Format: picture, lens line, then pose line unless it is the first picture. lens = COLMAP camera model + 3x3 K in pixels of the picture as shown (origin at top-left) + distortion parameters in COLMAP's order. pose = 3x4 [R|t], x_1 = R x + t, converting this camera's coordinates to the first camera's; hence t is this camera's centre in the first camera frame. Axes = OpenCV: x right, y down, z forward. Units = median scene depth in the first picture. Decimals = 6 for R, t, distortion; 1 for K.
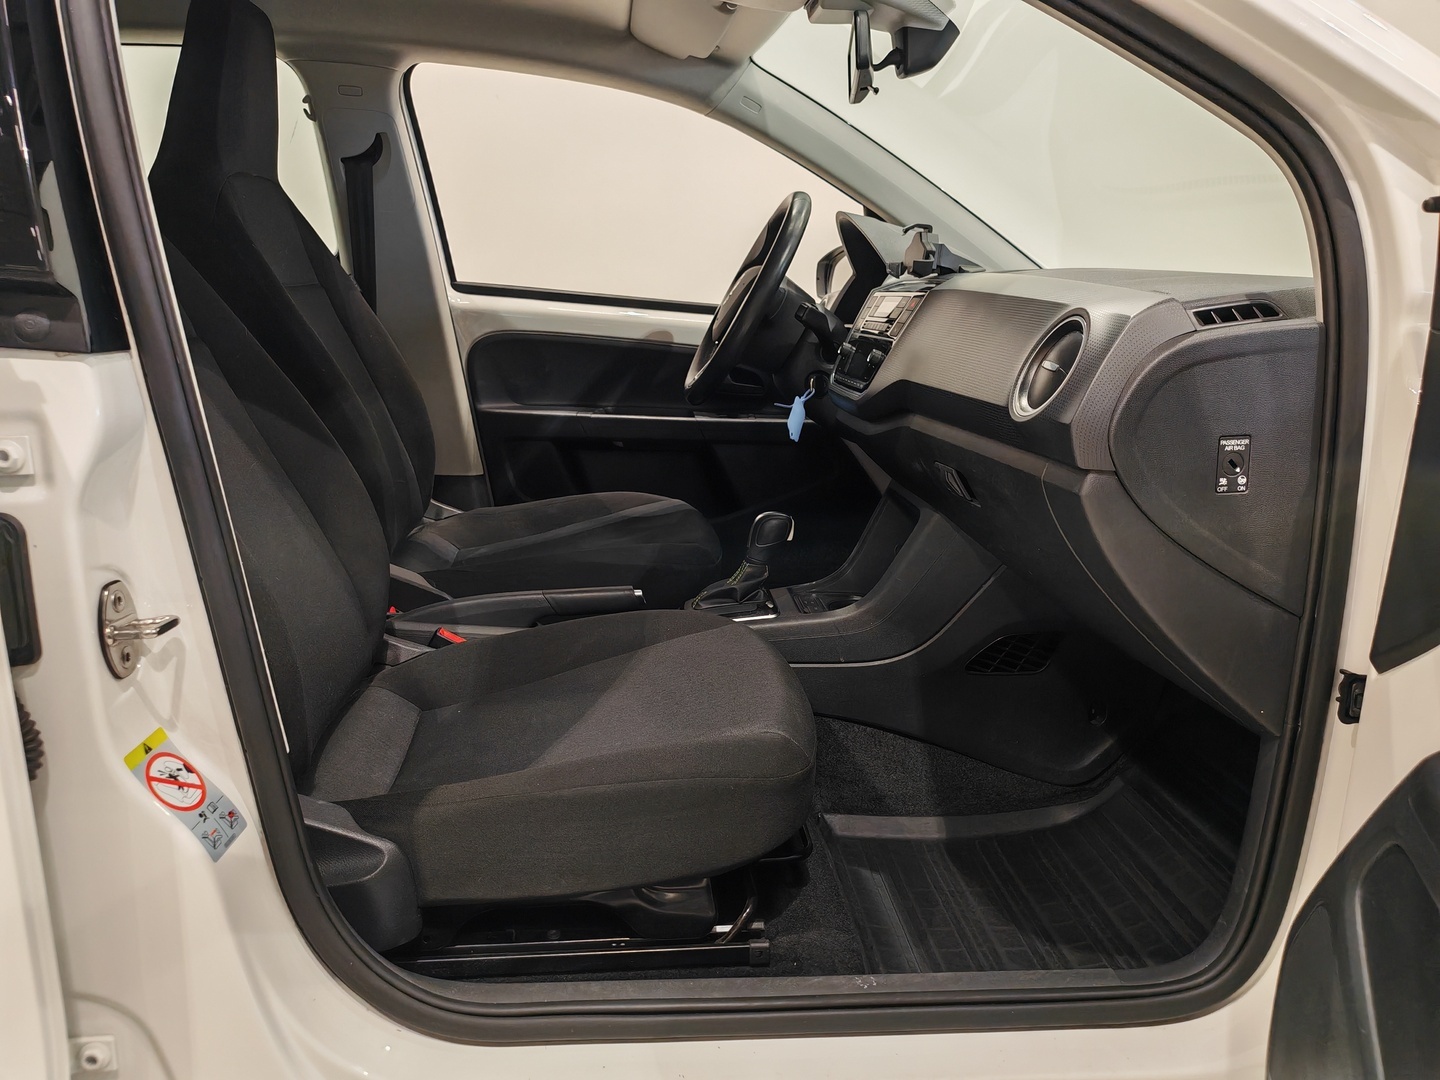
lens RADIAL K [[1125.5, 0, 720.0], [0, 1125.5, 540.0], [0, 0, 1]] dist [-0.001227, -0.001576]
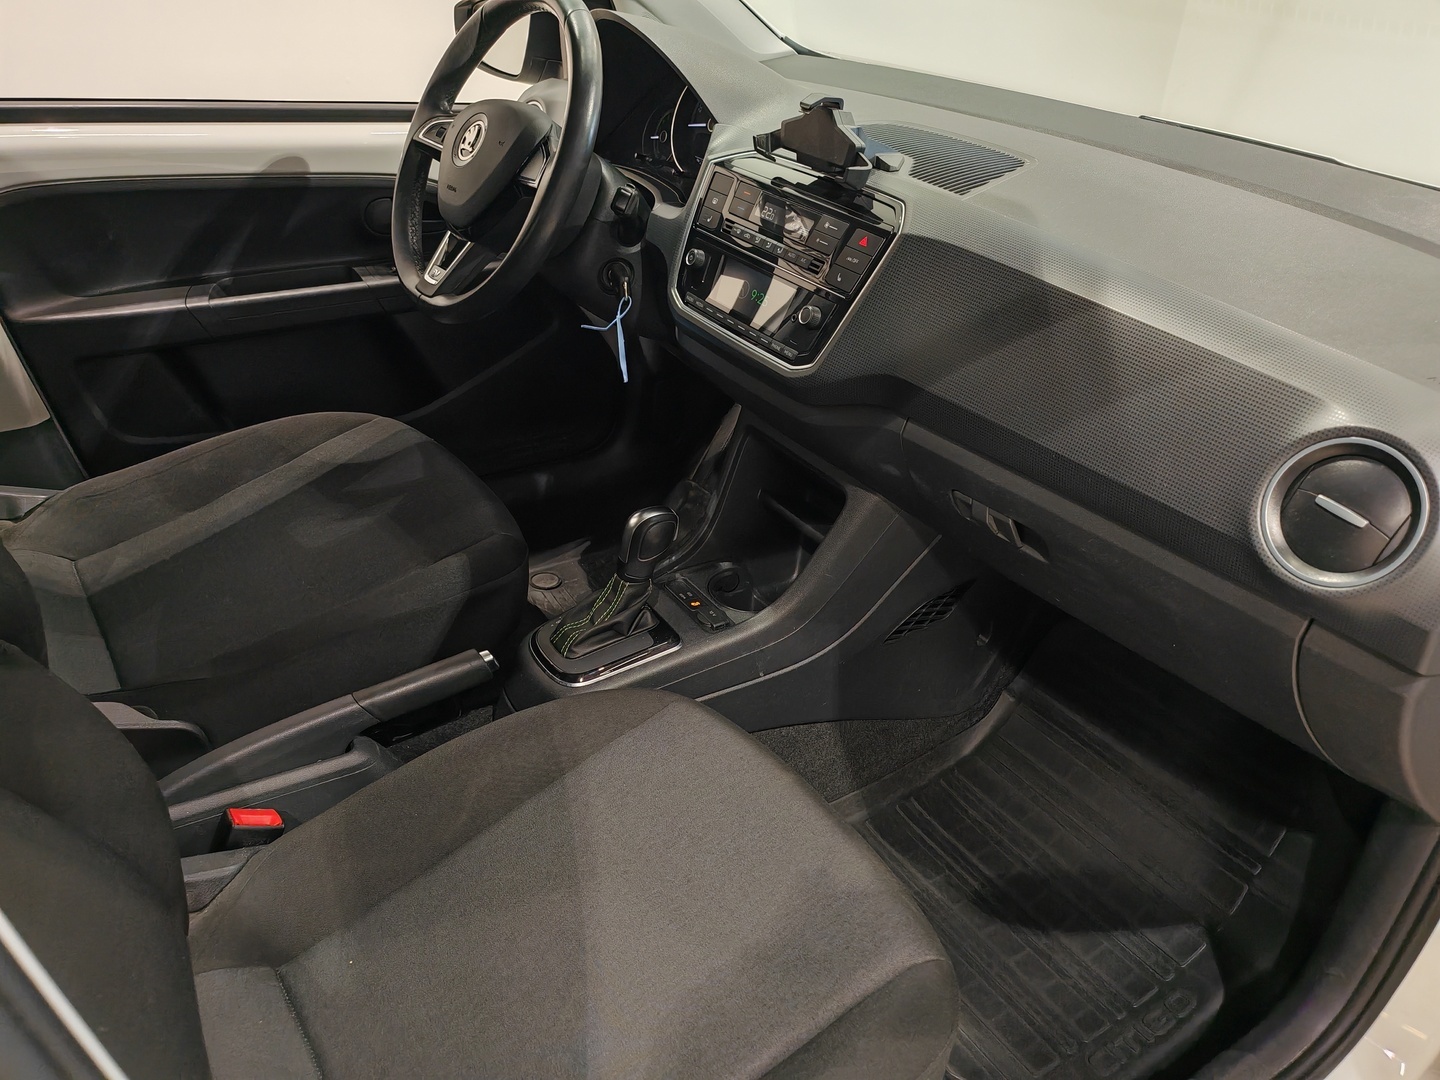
lens RADIAL K [[1125.5, 0, 720.0], [0, 1125.5, 540.0], [0, 0, 1]] dist [-0.001227, -0.001576]
pose [[0.870562, -0.238416, 0.430441, -0.235520], [0.077230, 0.930139, 0.358994, -0.268699], [-0.485960, -0.279284, 0.828157, 0.361151]]
